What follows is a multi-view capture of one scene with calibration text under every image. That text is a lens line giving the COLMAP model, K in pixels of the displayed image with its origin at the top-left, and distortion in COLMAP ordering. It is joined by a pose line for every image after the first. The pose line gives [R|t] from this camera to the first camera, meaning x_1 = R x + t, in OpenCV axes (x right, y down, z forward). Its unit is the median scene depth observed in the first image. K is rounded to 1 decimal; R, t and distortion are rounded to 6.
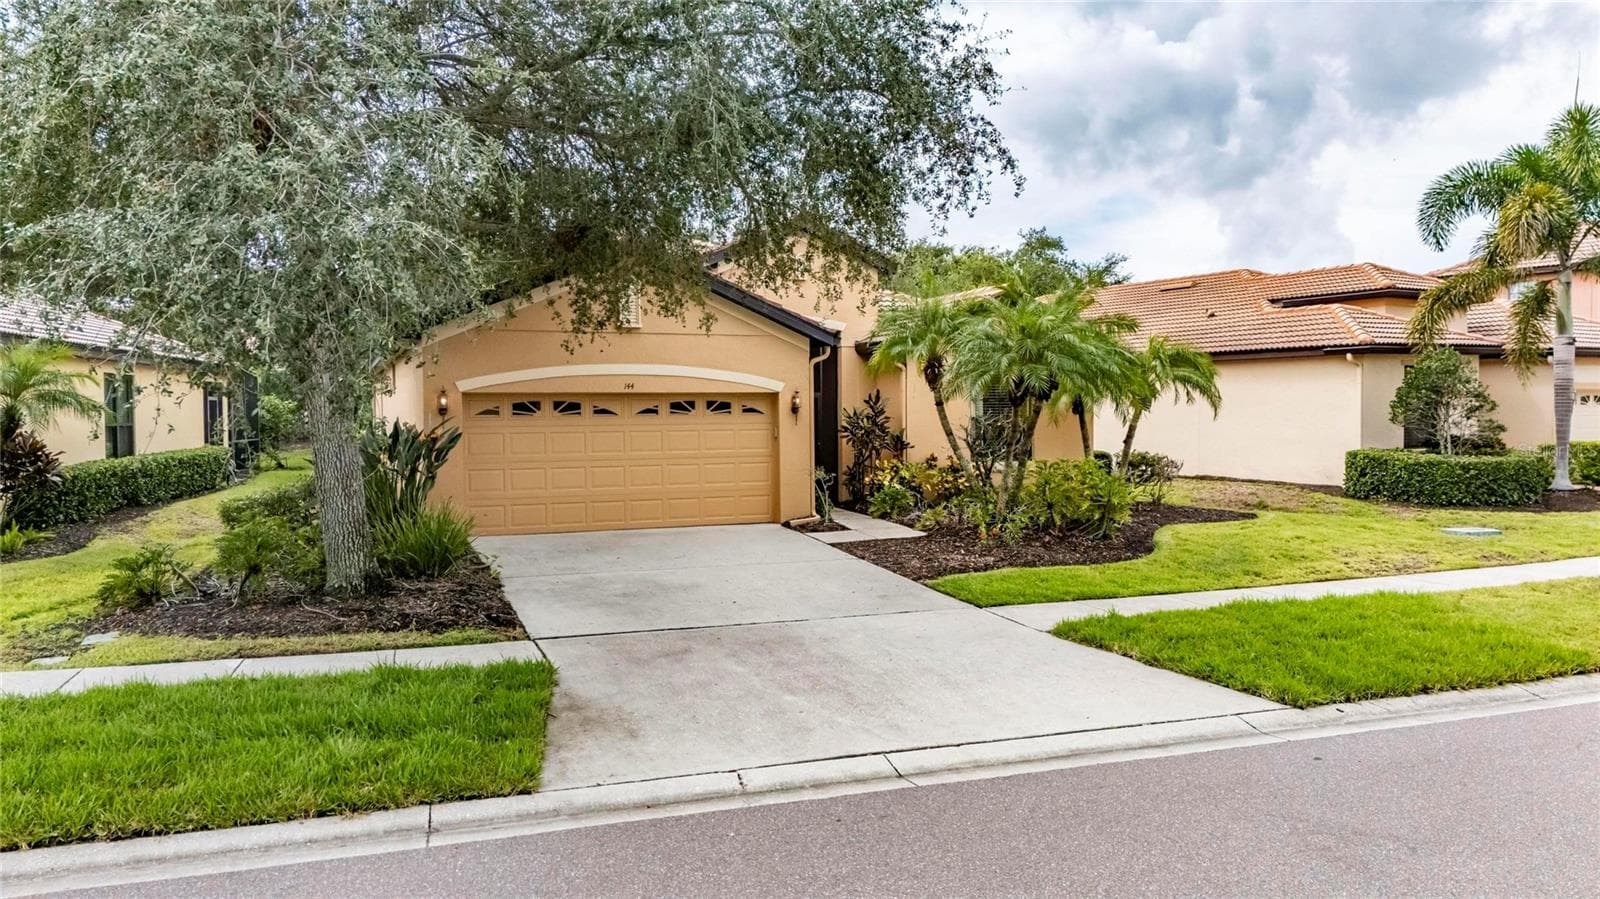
lens RADIAL K [[1182.8, 0, 800.0], [0, 1182.8, 449.5], [0, 0, 1]] dist [0.074981, -0.073412]
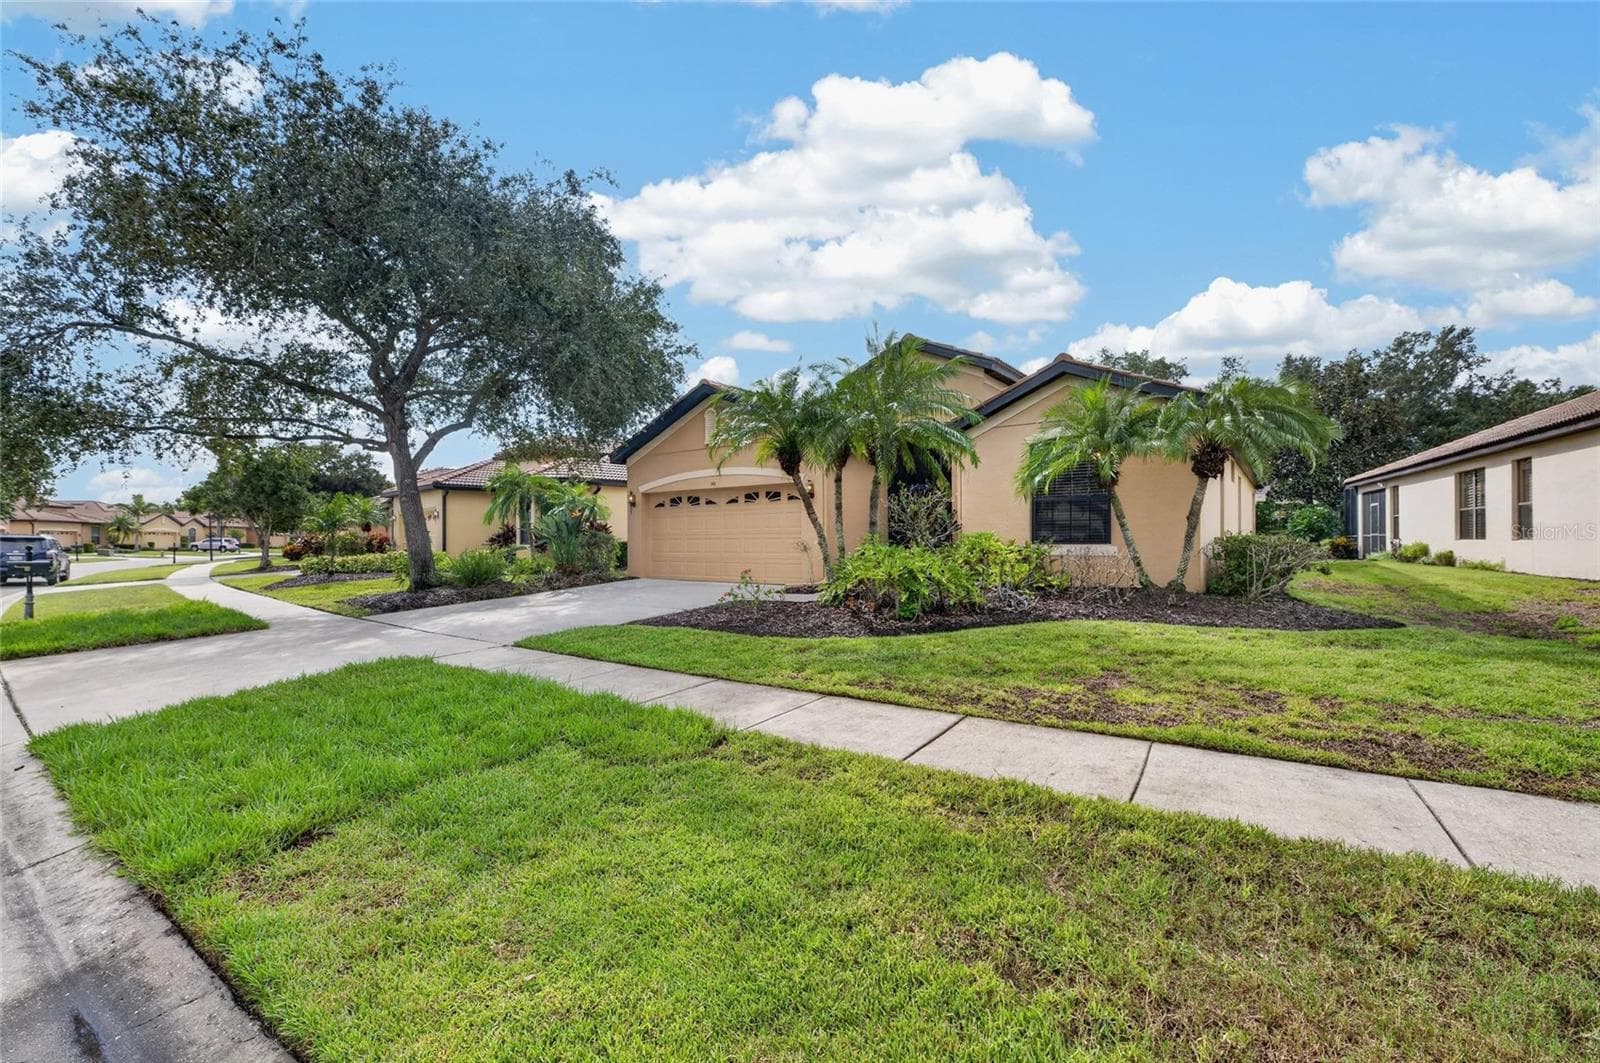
lens RADIAL K [[672.2, 0, 801.8], [0, 672.2, 538.1], [0, 0, 1]] dist [-0.002885, -0.000558]
pose [[0.527828, 0.000195, -0.849351, 0.619068], [-0.028561, 0.999438, -0.017520, 0.024986], [0.848871, 0.033506, 0.527537, 0.654991]]
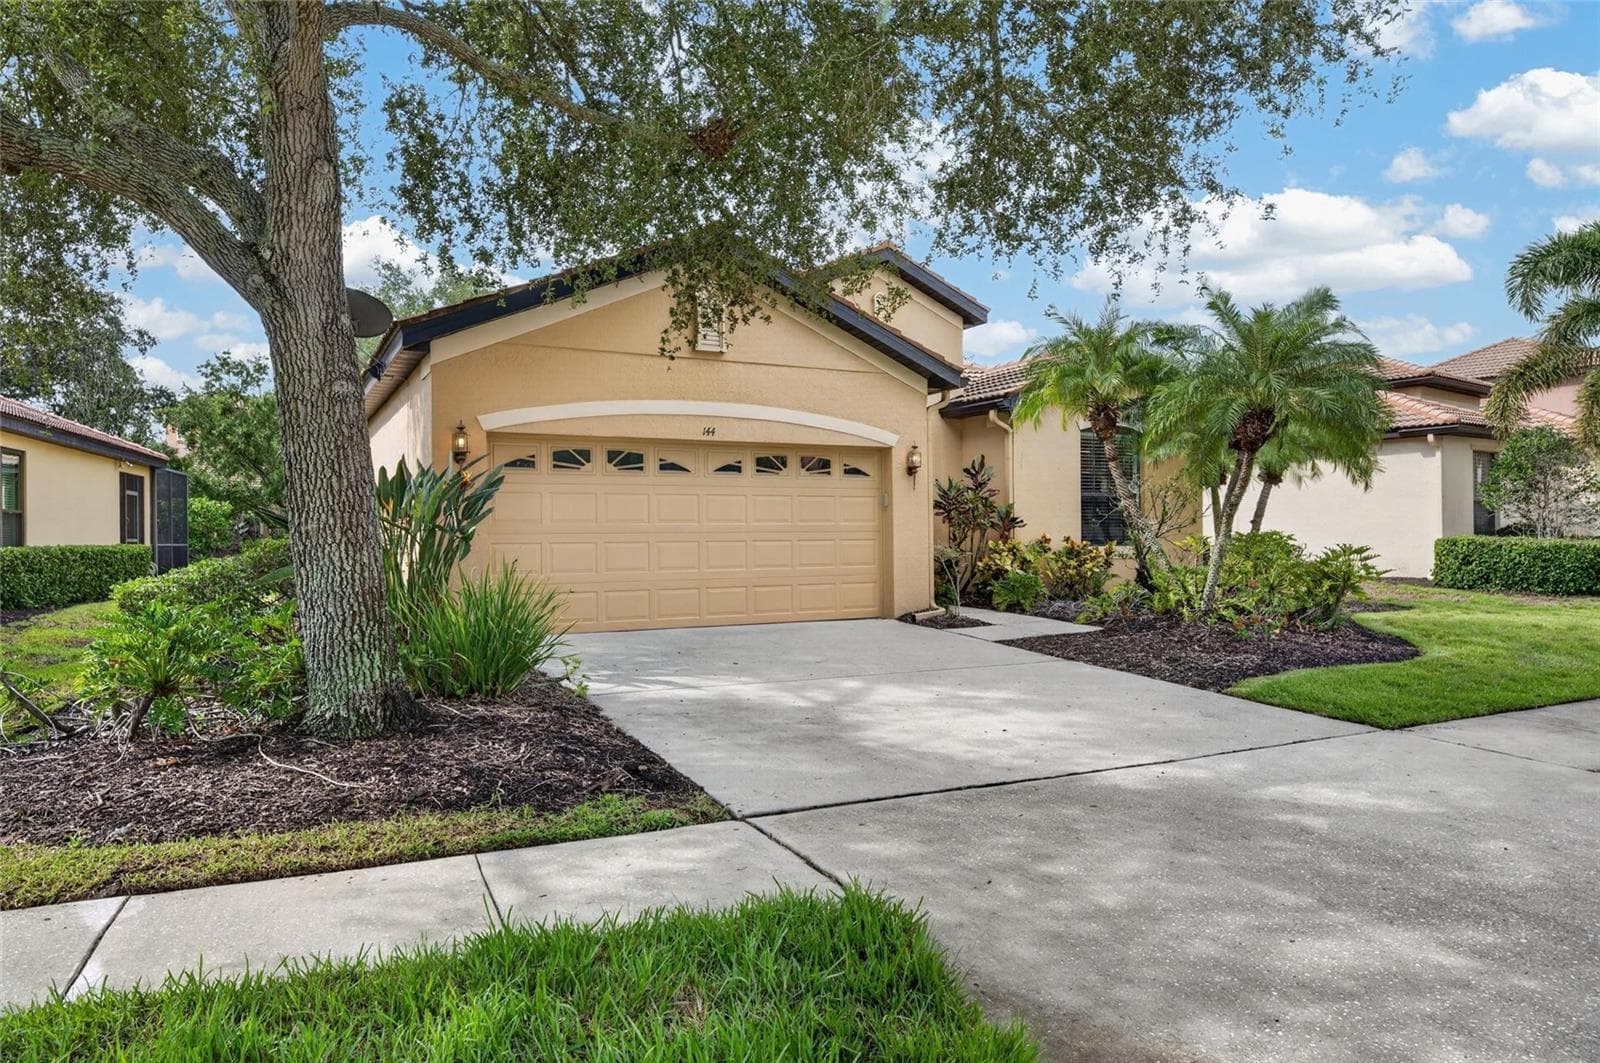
lens RADIAL K [[1031.6, 0, 803.3], [0, 1031.6, 535.2], [0, 0, 1]] dist [0.007195, 0.001702]
pose [[0.993904, -0.002092, 0.110229, -0.156679], [0.006541, 0.999178, -0.040016, 0.036968], [-0.110055, 0.040493, 0.993100, 0.355871]]
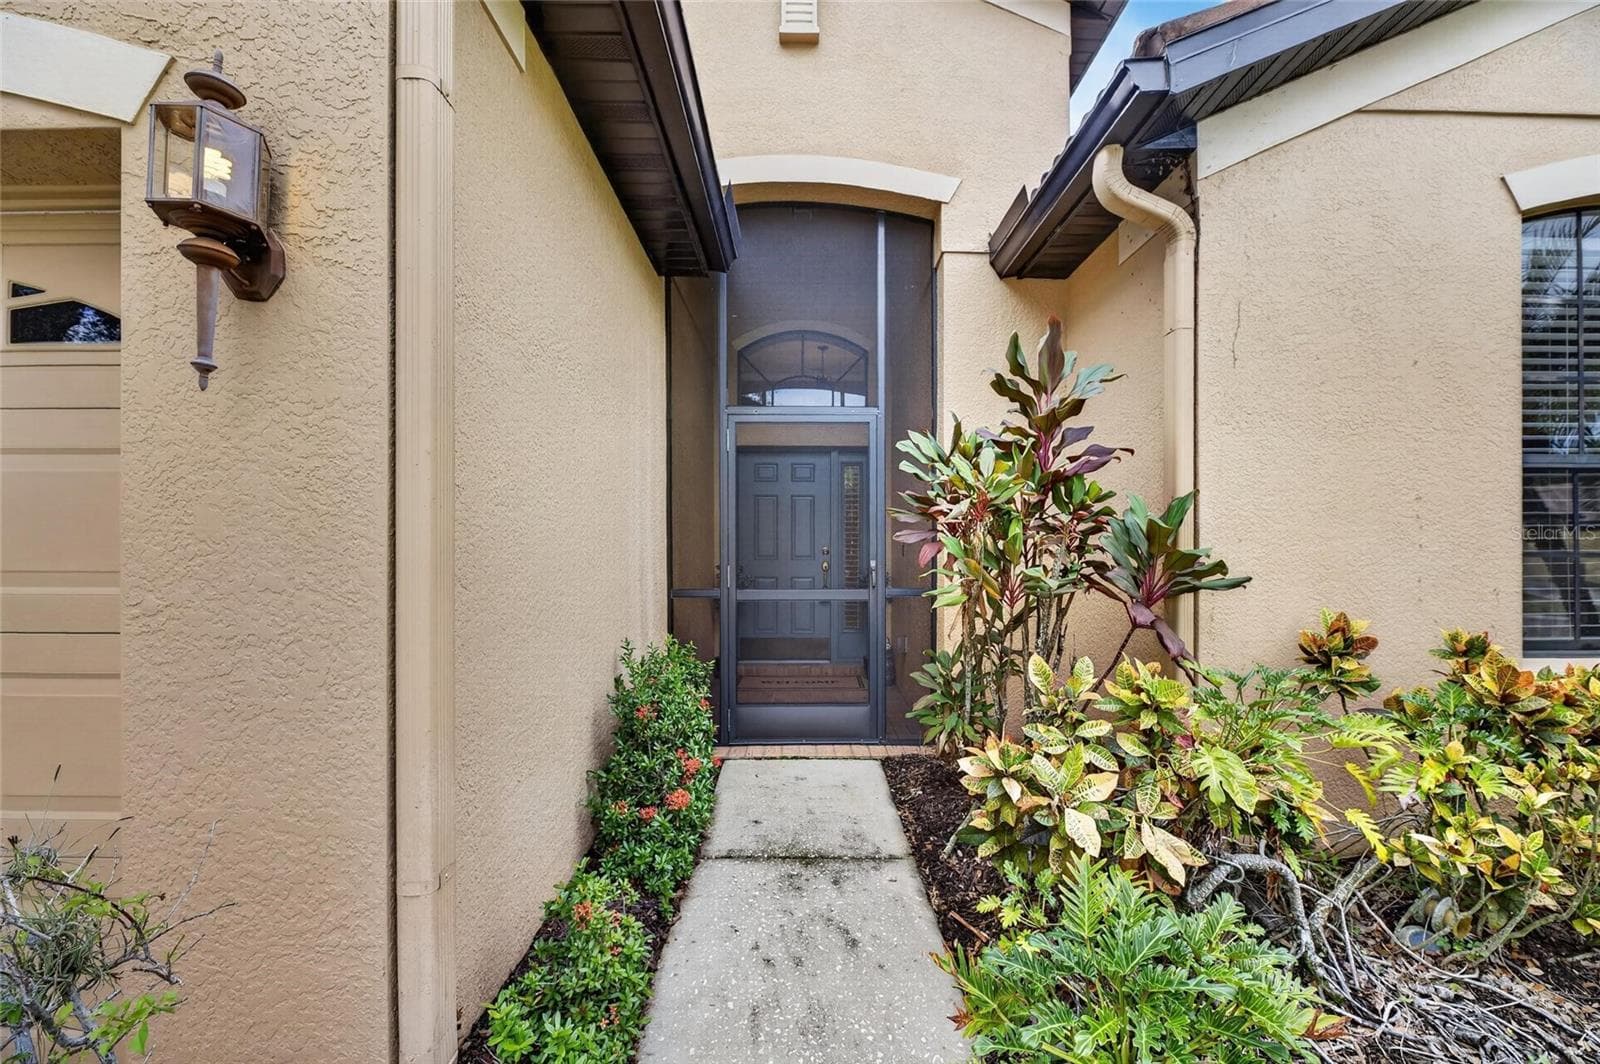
lens RADIAL K [[672.2, 0, 801.8], [0, 672.2, 538.6], [0, 0, 1]] dist [-0.002885, -0.000558]
pose [[0.935190, 0.002993, -0.354133, 0.076946], [-0.018173, 0.999052, -0.039547, -0.004666], [0.353679, 0.043420, 0.934359, 1.003300]]
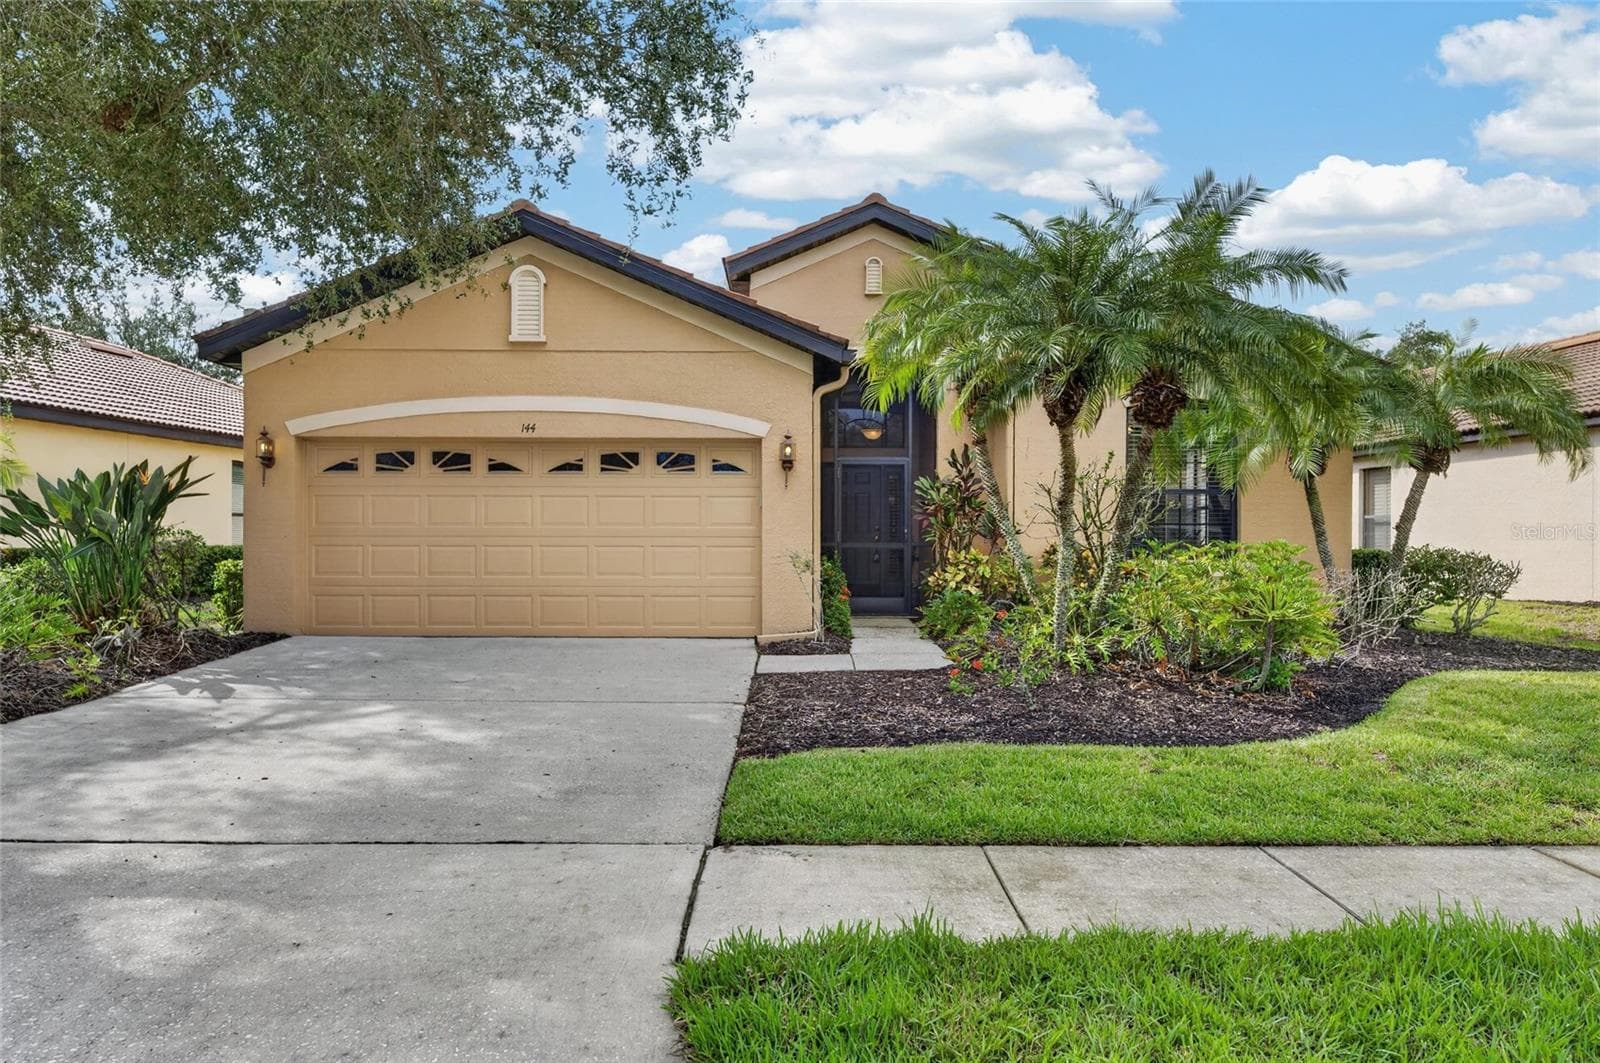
lens RADIAL K [[1055.3, 0, 804.7], [0, 1055.3, 548.0], [0, 0, 1]] dist [-0.000365, -0.002608]
pose [[0.931571, 0.009491, -0.363436, 0.226692], [-0.021966, 0.999302, -0.030208, 0.030713], [0.362895, 0.036124, 0.931129, 0.490789]]
